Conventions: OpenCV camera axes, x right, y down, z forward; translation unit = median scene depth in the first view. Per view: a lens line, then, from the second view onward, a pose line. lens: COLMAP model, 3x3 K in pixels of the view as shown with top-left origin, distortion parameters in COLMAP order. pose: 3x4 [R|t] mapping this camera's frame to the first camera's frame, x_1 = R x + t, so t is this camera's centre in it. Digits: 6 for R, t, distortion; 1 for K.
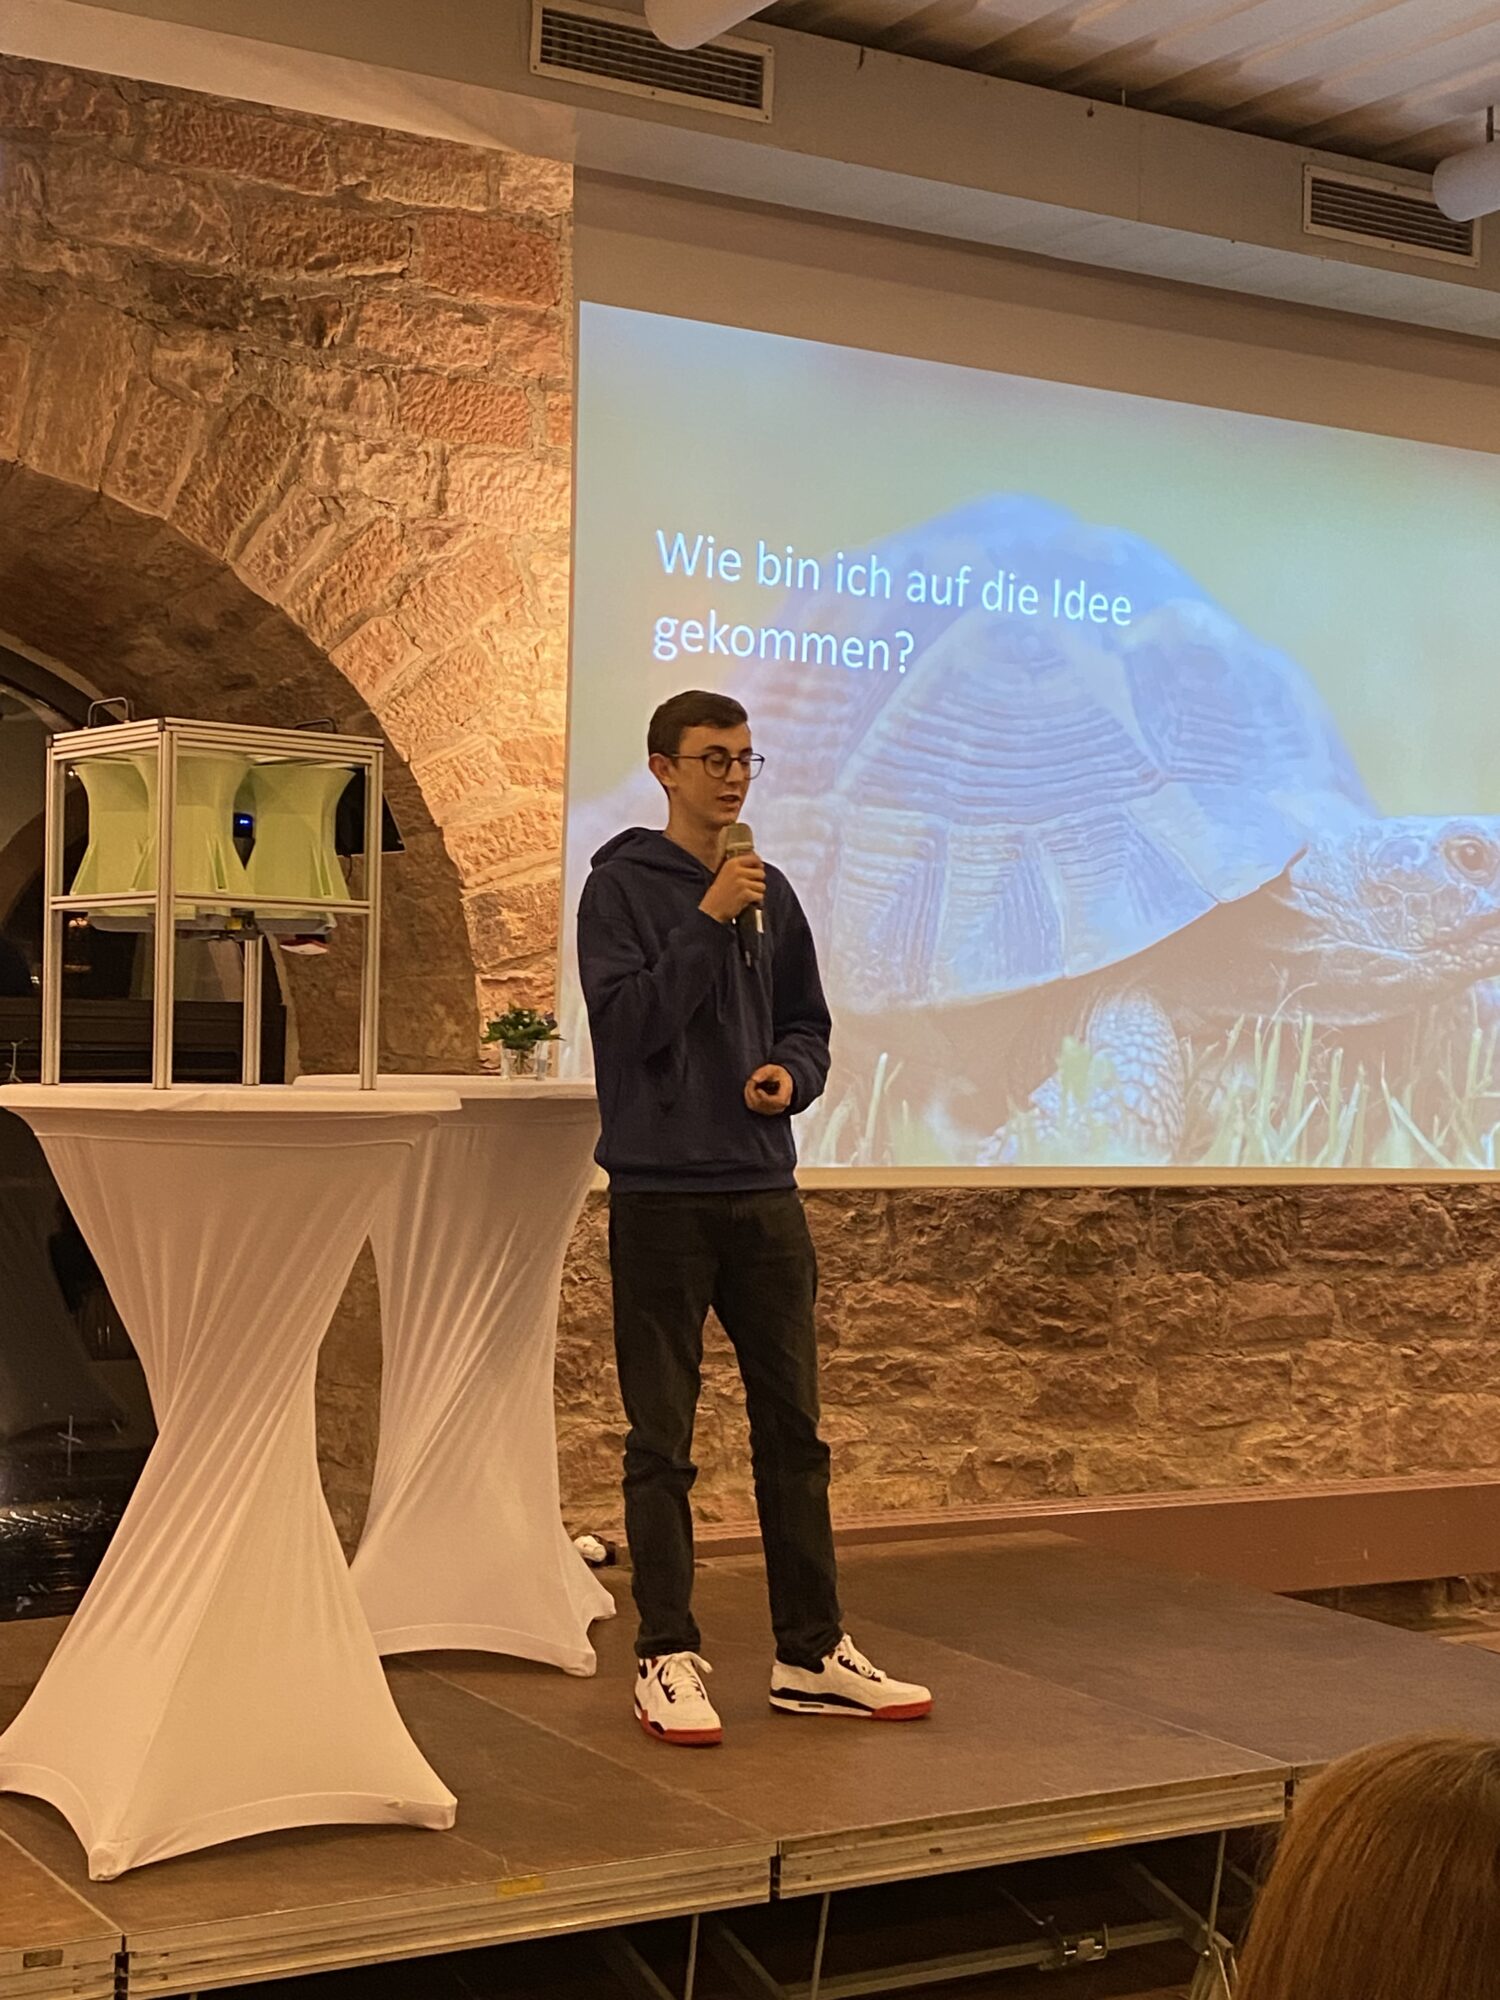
lens RADIAL K [[2905.1, 0, 766.5], [0, 2905.1, 993.8], [0, 0, 1]] dist [0.105199, 0.000000]
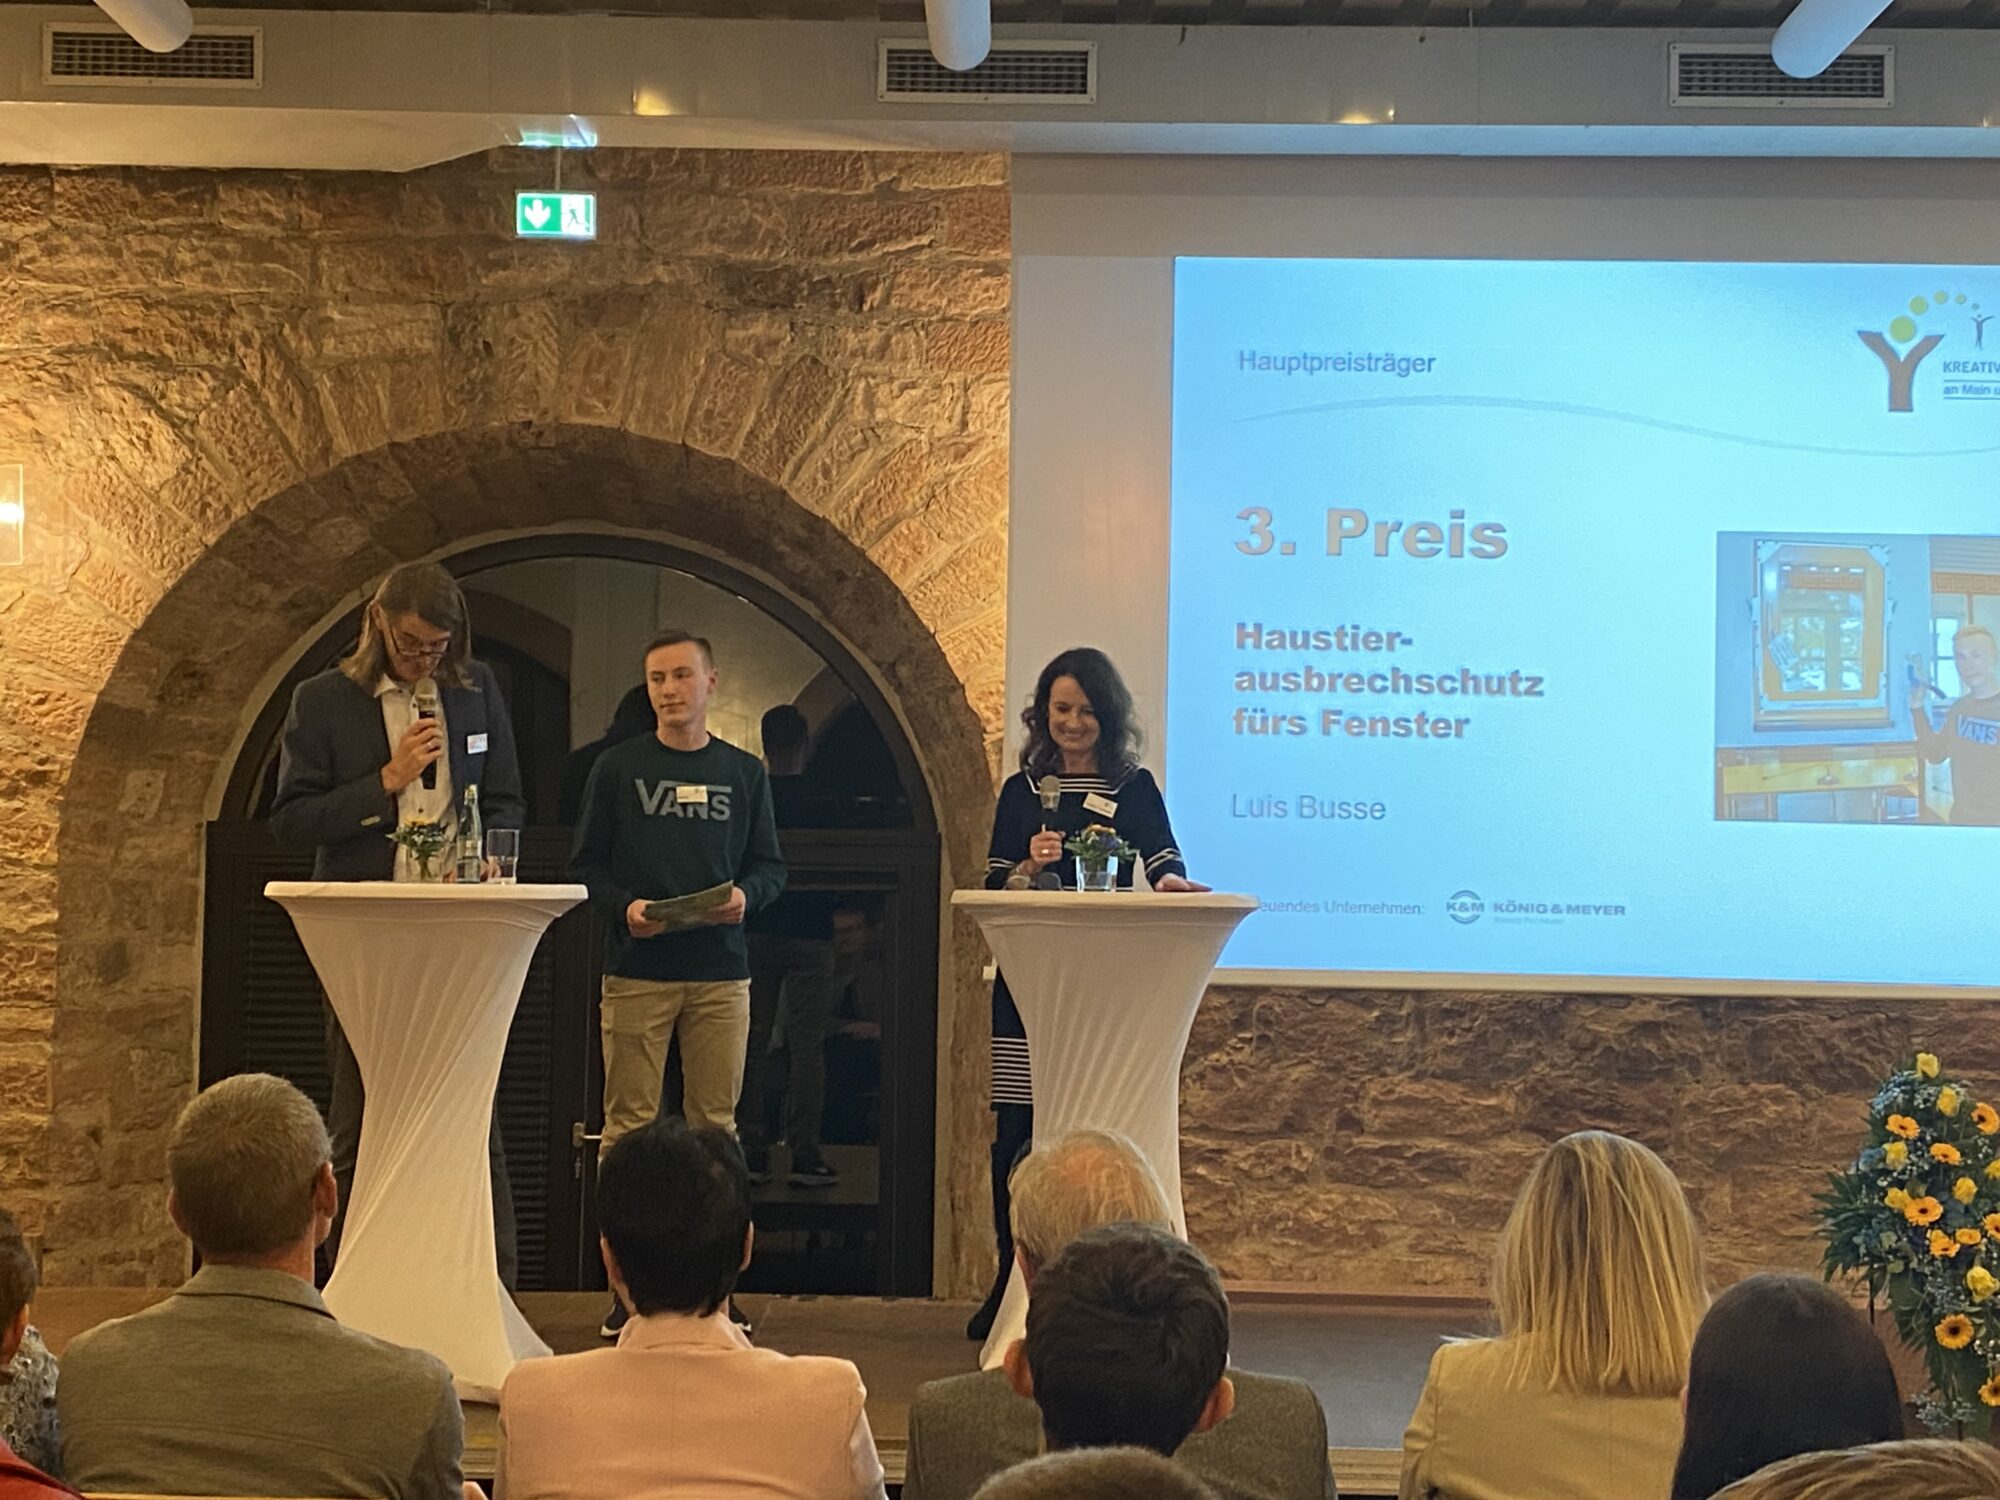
lens RADIAL K [[3181.7, 0, 985.9], [0, 3181.7, 697.6], [0, 0, 1]] dist [0.120850, 0.000000]
pose [[0.851352, -0.035734, -0.523377, 0.595242], [0.011215, 0.998689, -0.049943, 0.015107], [0.524475, 0.036649, 0.850637, -0.135221]]
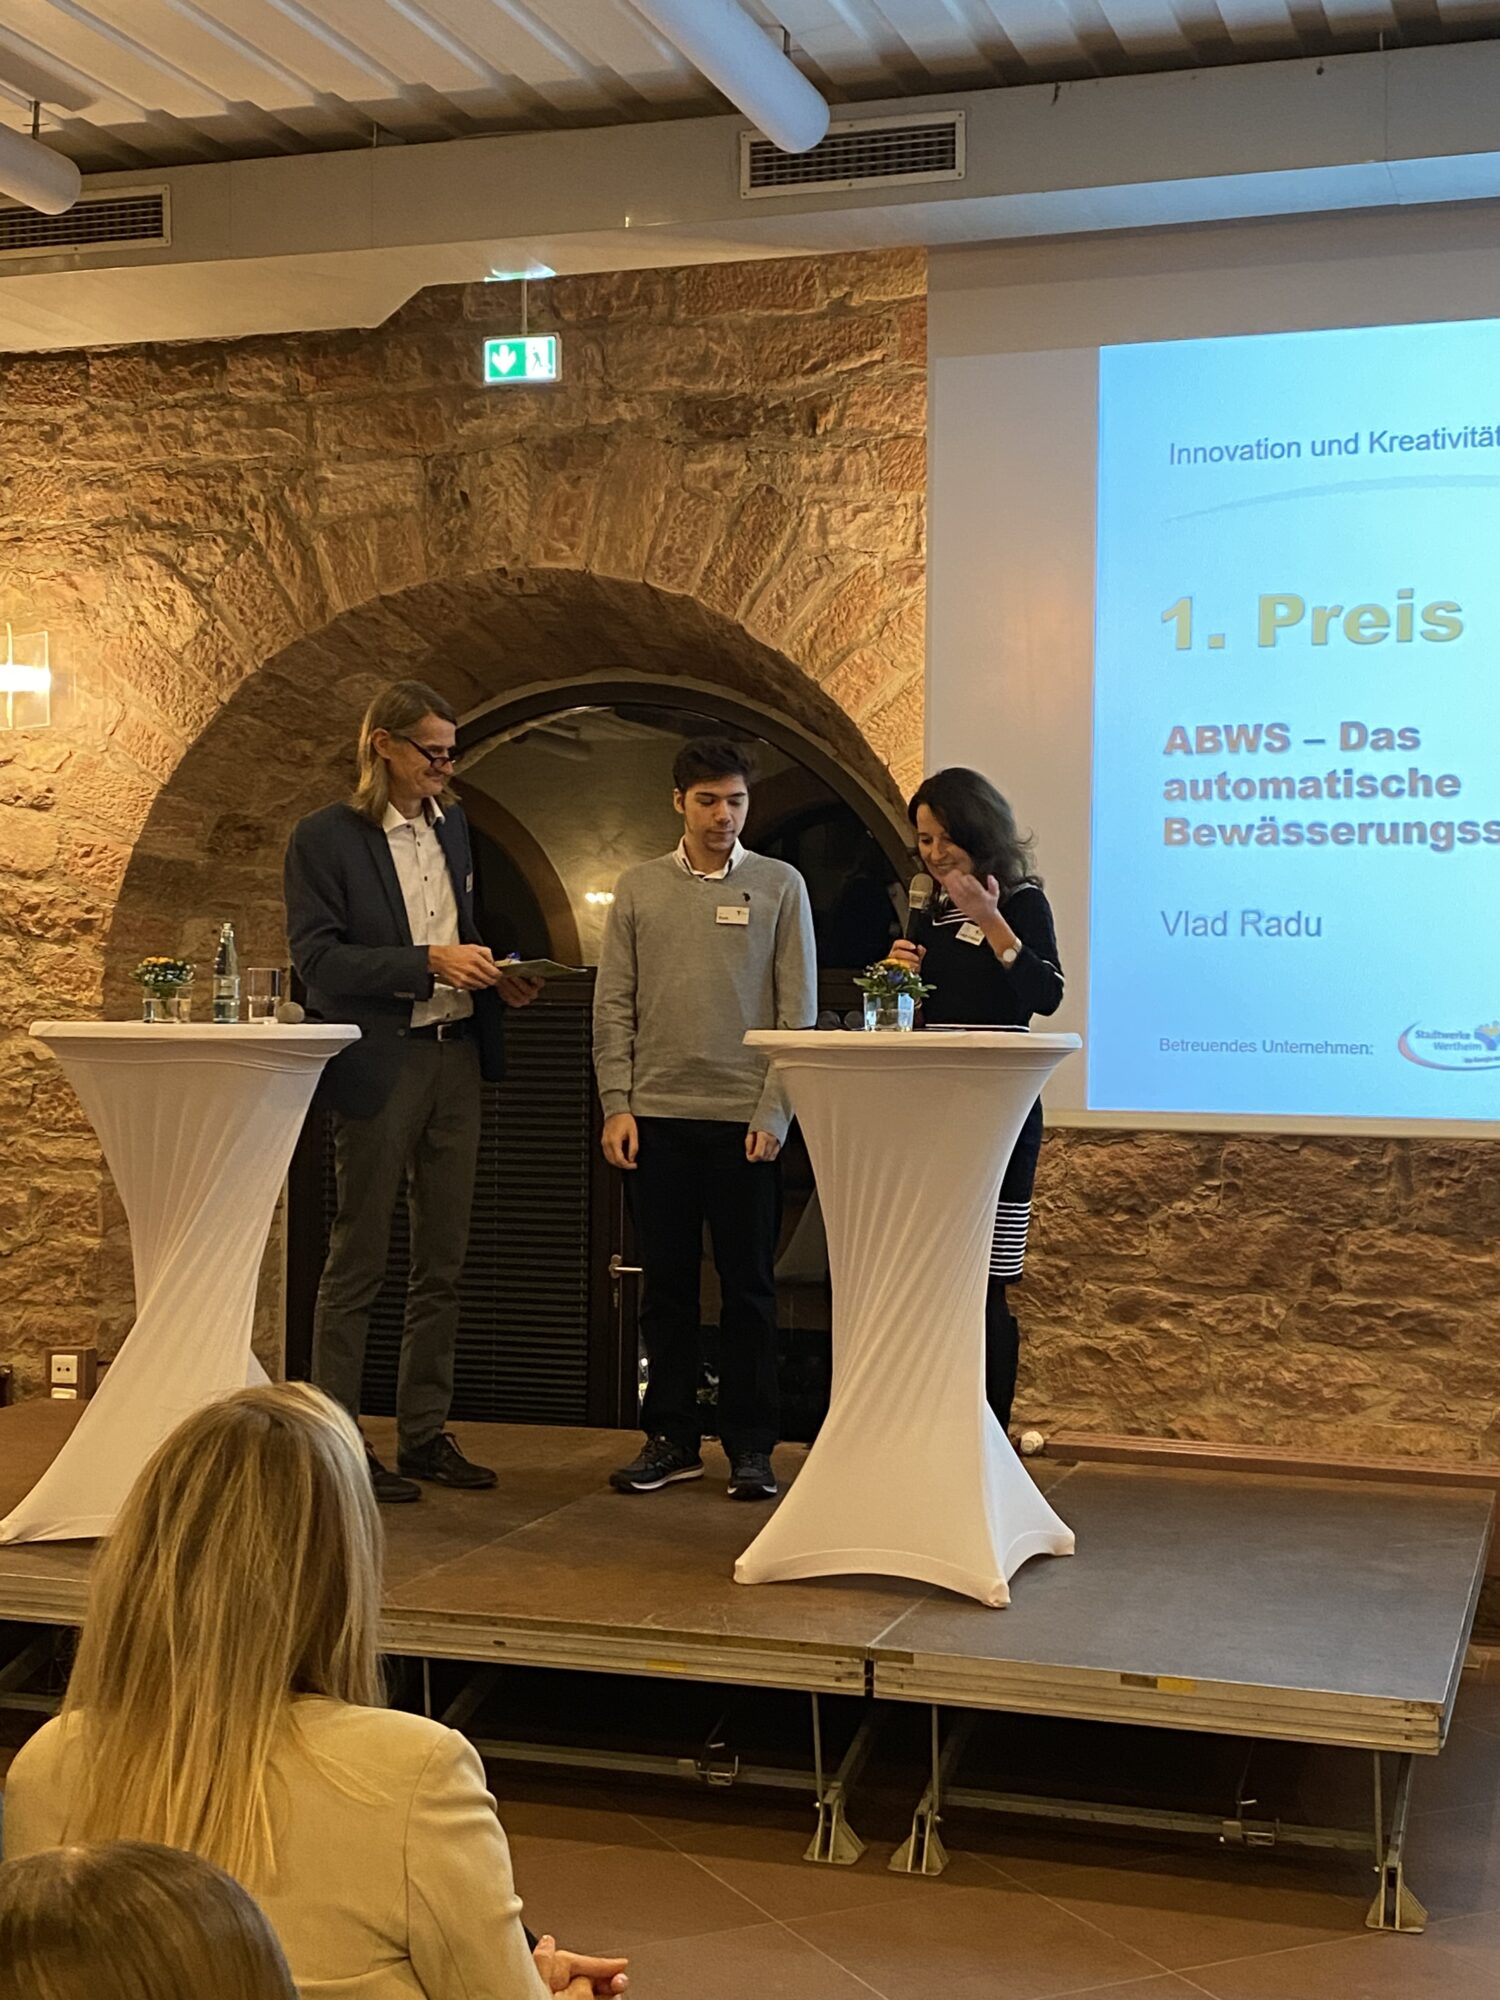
lens RADIAL K [[2682.3, 0, 768.9], [0, 2682.3, 981.9], [0, 0, 1]] dist [0.116858, 0.000000]
pose [[0.654730, -0.019183, -0.755619, 0.671579], [0.015914, 0.999806, -0.011593, 0.021276], [0.755695, -0.004435, 0.654909, 0.236519]]
